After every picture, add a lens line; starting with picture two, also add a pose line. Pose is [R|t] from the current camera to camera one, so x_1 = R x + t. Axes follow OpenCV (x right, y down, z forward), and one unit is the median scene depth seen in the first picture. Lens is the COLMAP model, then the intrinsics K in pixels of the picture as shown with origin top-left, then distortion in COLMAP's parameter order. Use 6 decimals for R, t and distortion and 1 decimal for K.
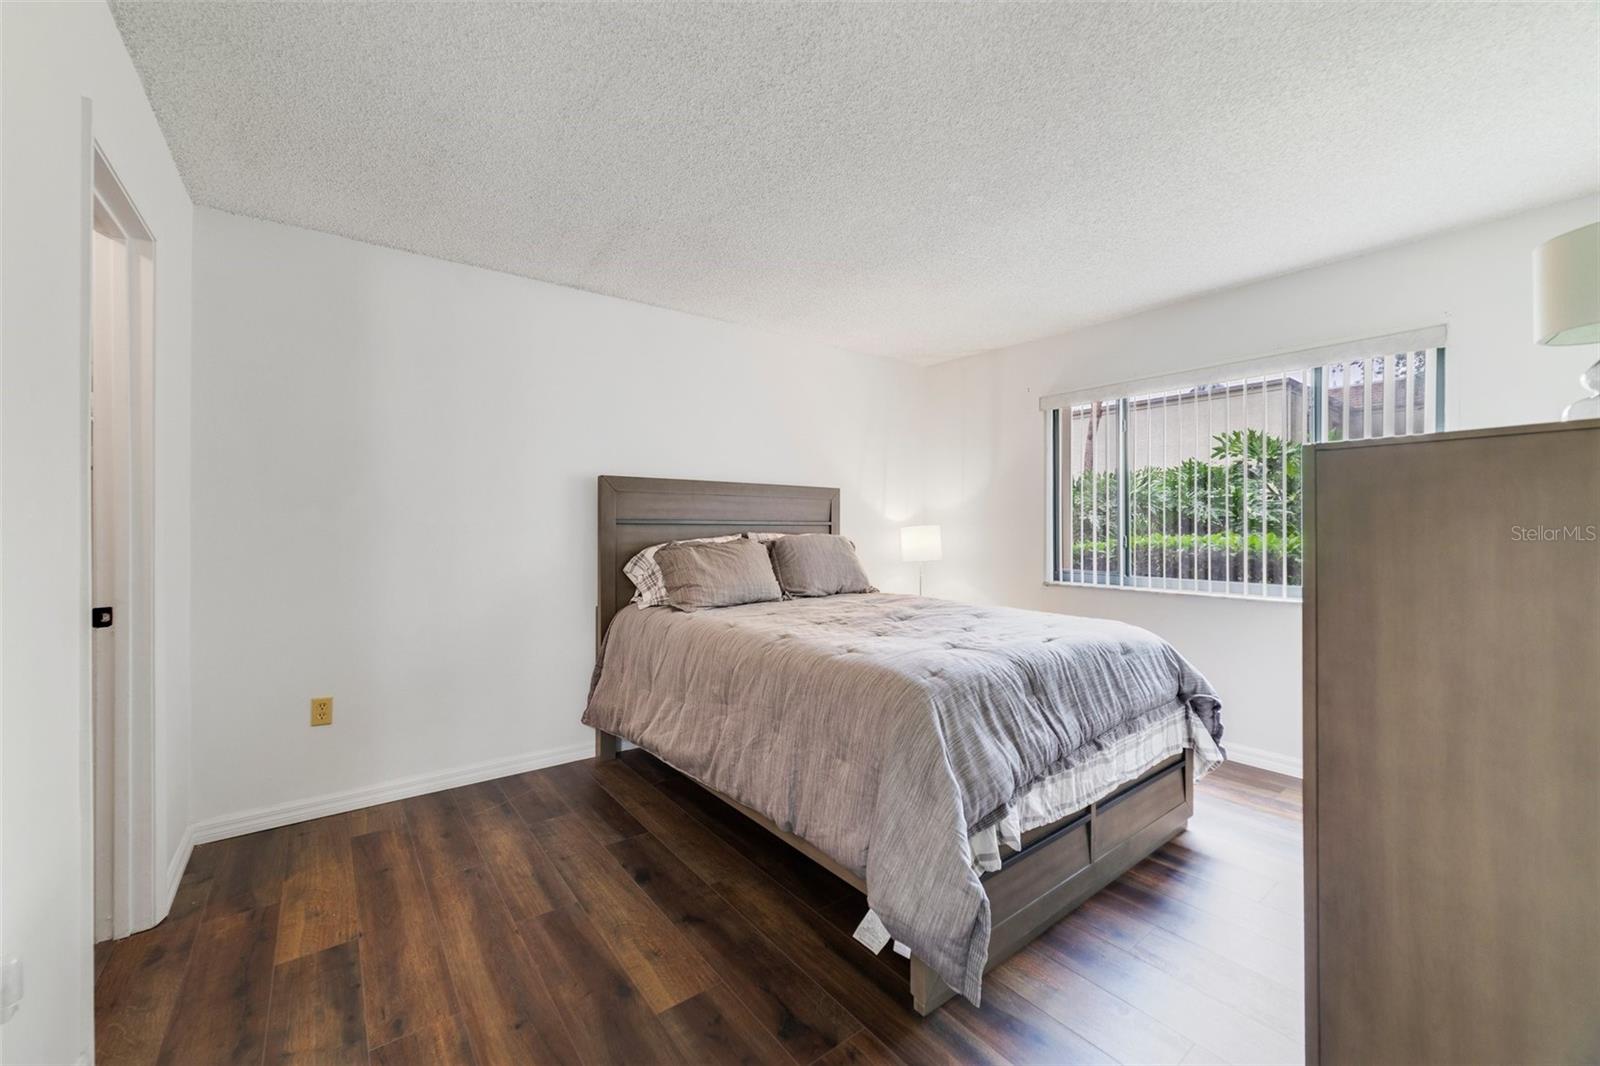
lens RADIAL K [[614.3, 0, 795.2], [0, 614.3, 528.0], [0, 0, 1]] dist [-0.002215, -0.000059]
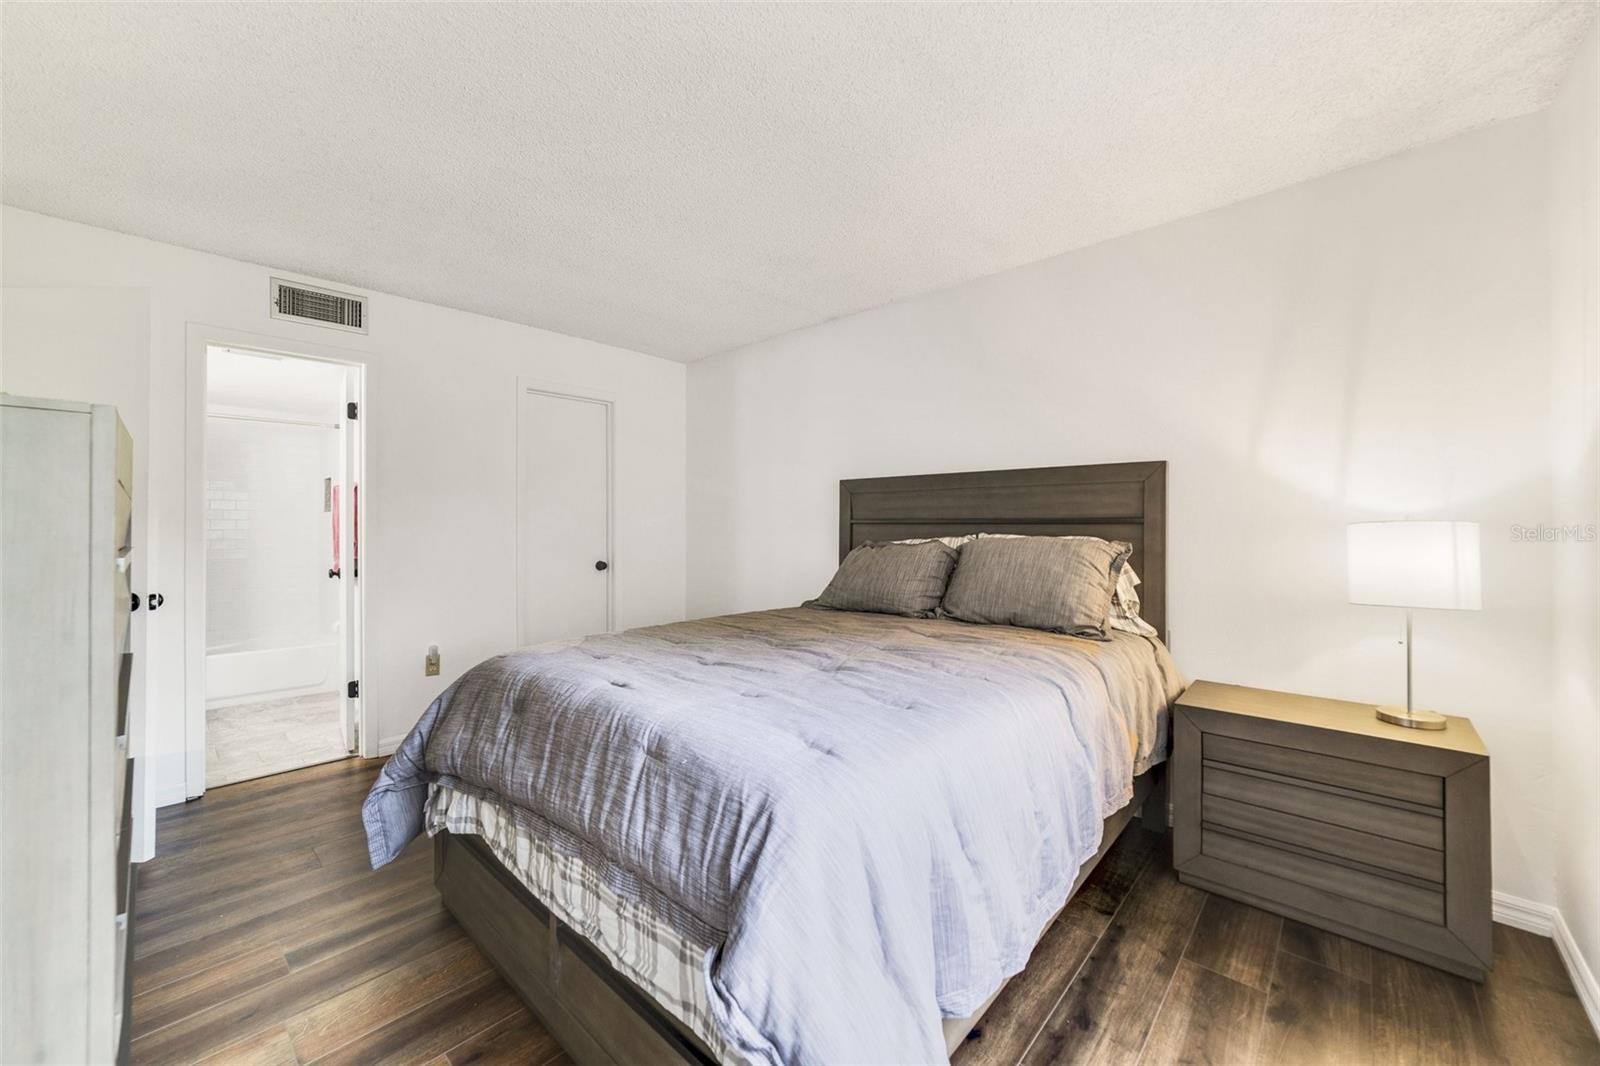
lens RADIAL K [[614.3, 0, 794.8], [0, 614.3, 529.0], [0, 0, 1]] dist [-0.002215, -0.000059]
pose [[0.159382, -0.003940, -0.987209, 0.699726], [-0.003248, 0.999985, -0.004515, 0.006400], [0.987212, 0.003926, 0.159367, 0.666359]]
